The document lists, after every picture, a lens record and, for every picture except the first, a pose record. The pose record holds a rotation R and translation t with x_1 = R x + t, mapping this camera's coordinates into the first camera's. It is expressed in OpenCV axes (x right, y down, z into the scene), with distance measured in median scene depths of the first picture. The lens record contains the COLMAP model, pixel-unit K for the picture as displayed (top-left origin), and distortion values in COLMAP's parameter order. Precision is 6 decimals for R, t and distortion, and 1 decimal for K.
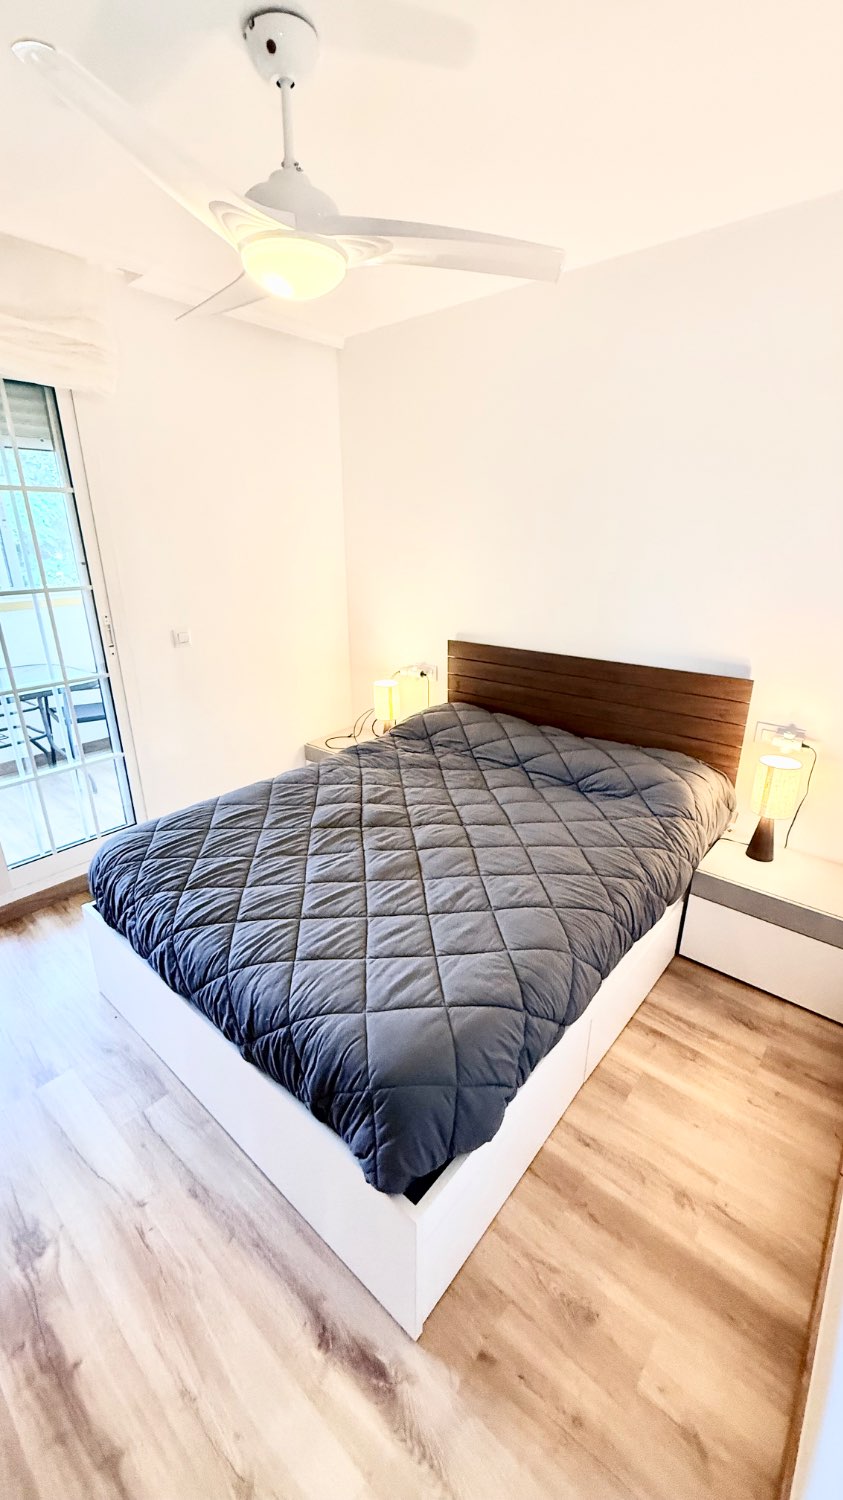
lens RADIAL K [[602.0, 0, 422.4], [0, 602.0, 748.3], [0, 0, 1]] dist [0.000737, -0.000882]
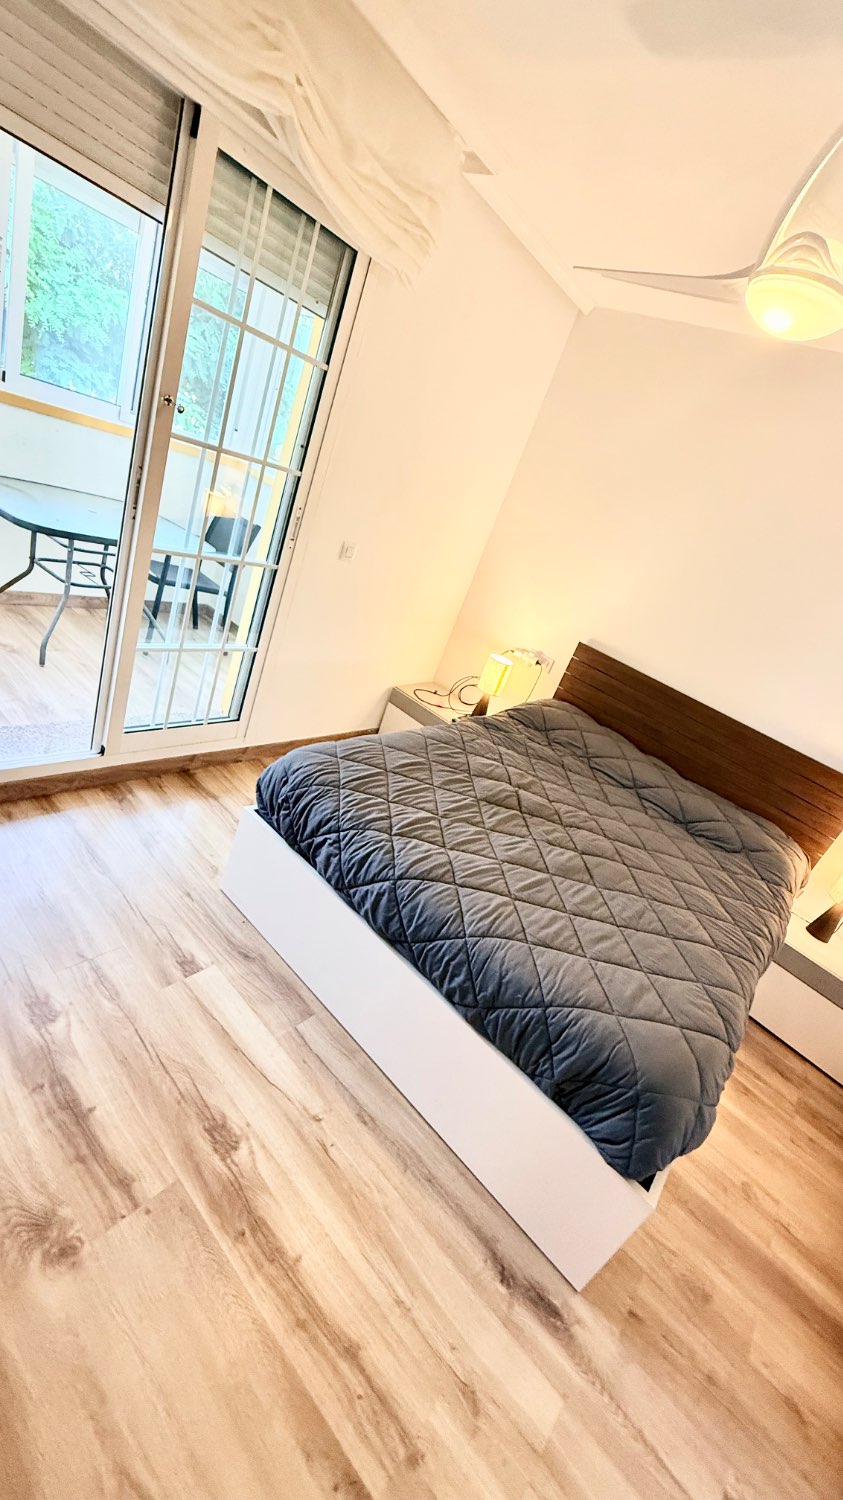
lens RADIAL K [[602.0, 0, 427.6], [0, 602.0, 750.2], [0, 0, 1]] dist [0.000737, -0.000882]
pose [[0.938037, 0.310182, 0.154512, -0.587602], [-0.323268, 0.943882, 0.067712, 0.015020], [-0.124838, -0.113465, 0.985668, 0.012571]]
